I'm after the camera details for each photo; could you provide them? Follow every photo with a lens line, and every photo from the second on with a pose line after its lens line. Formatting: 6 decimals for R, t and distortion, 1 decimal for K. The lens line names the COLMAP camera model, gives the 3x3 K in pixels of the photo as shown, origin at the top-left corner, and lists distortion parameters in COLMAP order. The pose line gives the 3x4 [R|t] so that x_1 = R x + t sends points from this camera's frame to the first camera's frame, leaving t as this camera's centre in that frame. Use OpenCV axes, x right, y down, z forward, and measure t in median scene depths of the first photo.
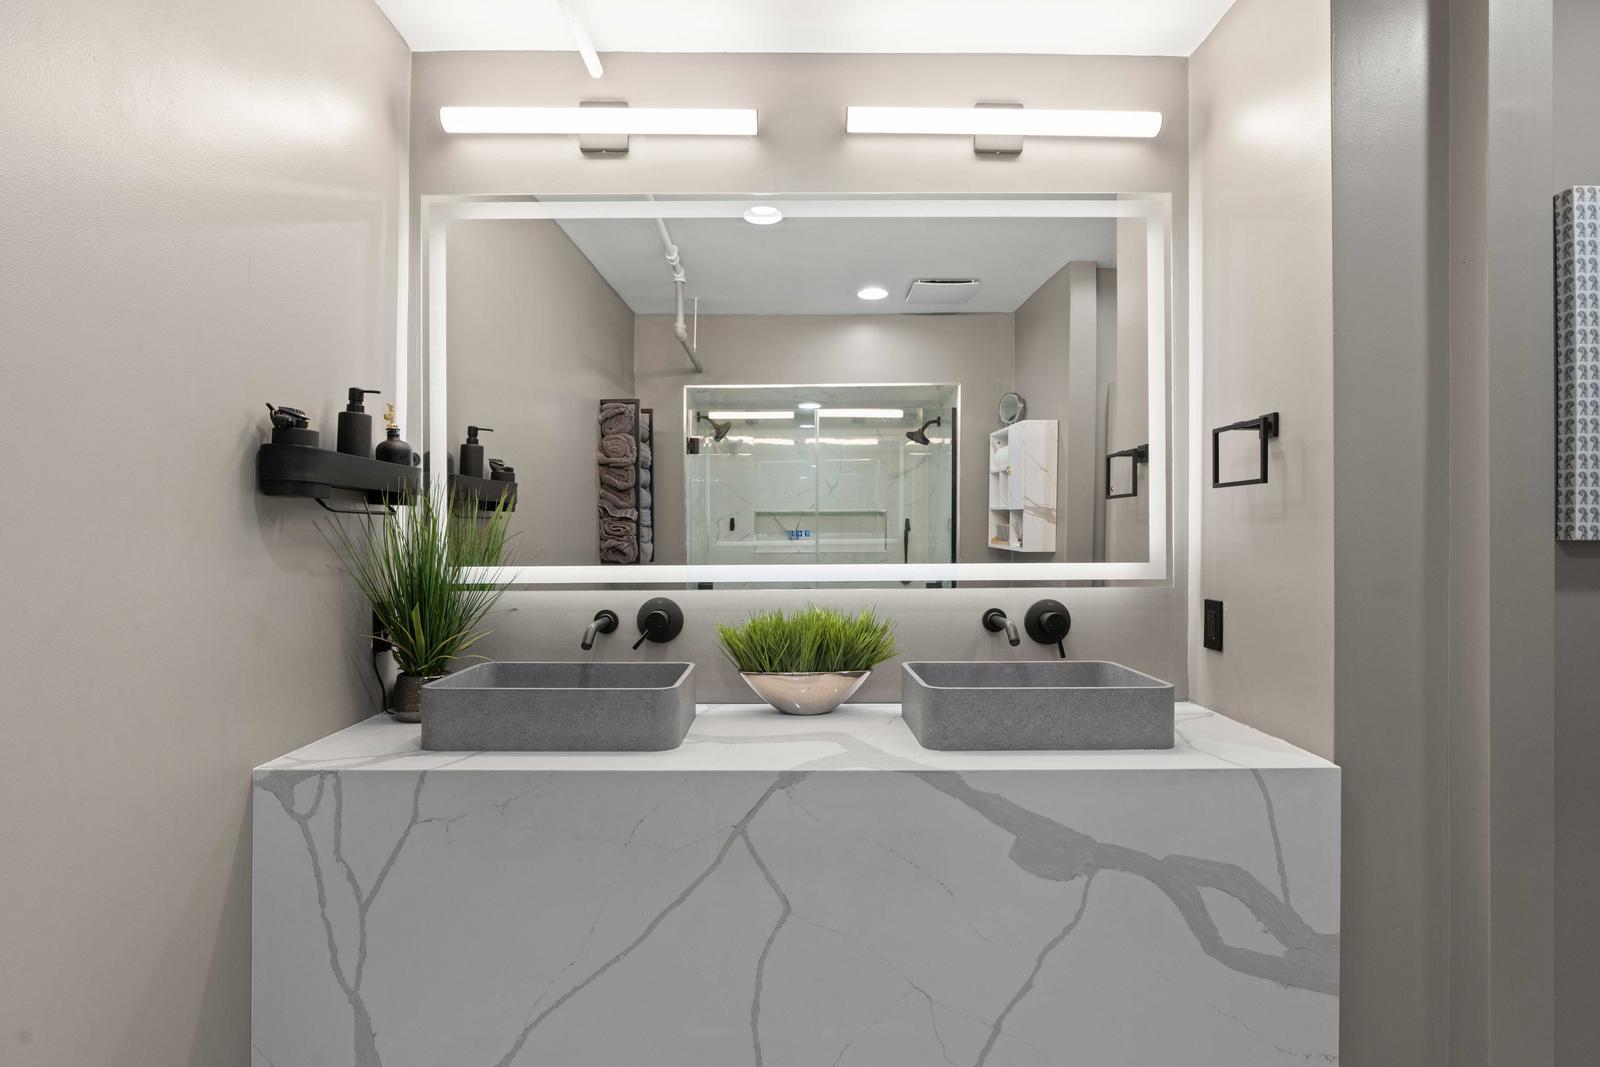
lens RADIAL K [[721.1, 0, 805.0], [0, 721.1, 532.1], [0, 0, 1]] dist [-0.000077, 0.002709]
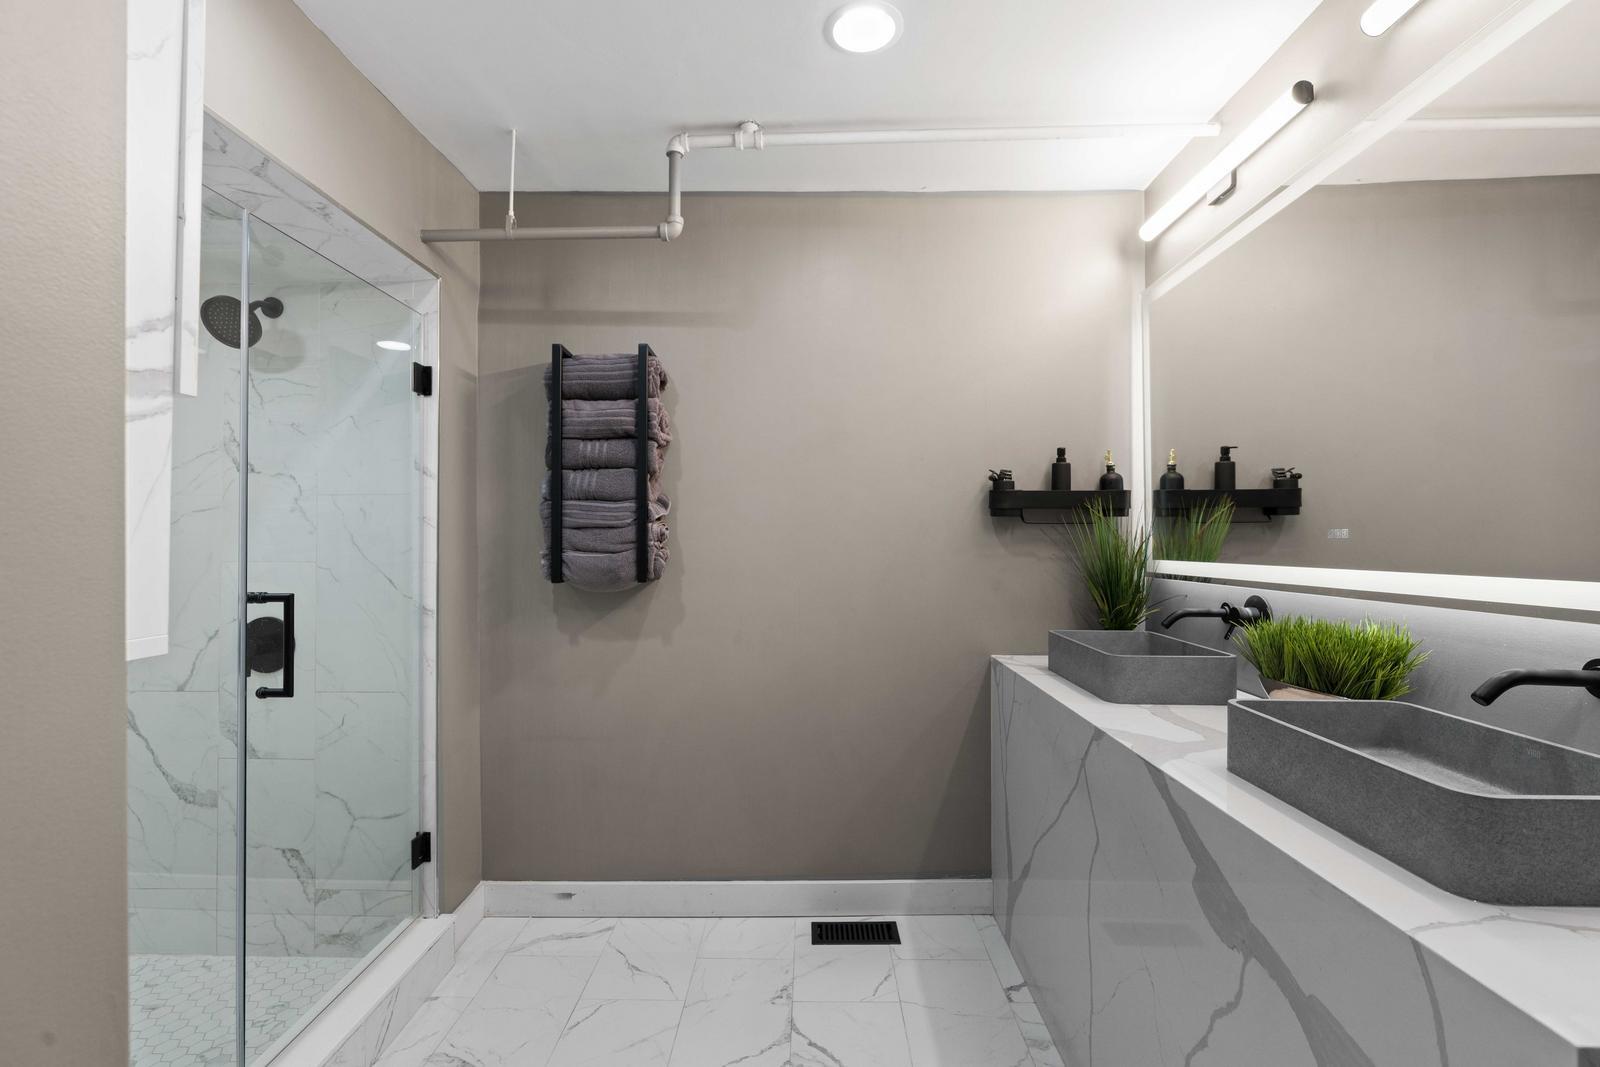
lens RADIAL K [[721.1, 0, 802.0], [0, 721.1, 534.7], [0, 0, 1]] dist [-0.000077, 0.002709]
pose [[-0.046676, -0.007997, -0.998878, 1.122999], [0.004501, 0.999956, -0.008216, 0.010751], [0.998900, -0.004880, -0.046638, 0.505491]]
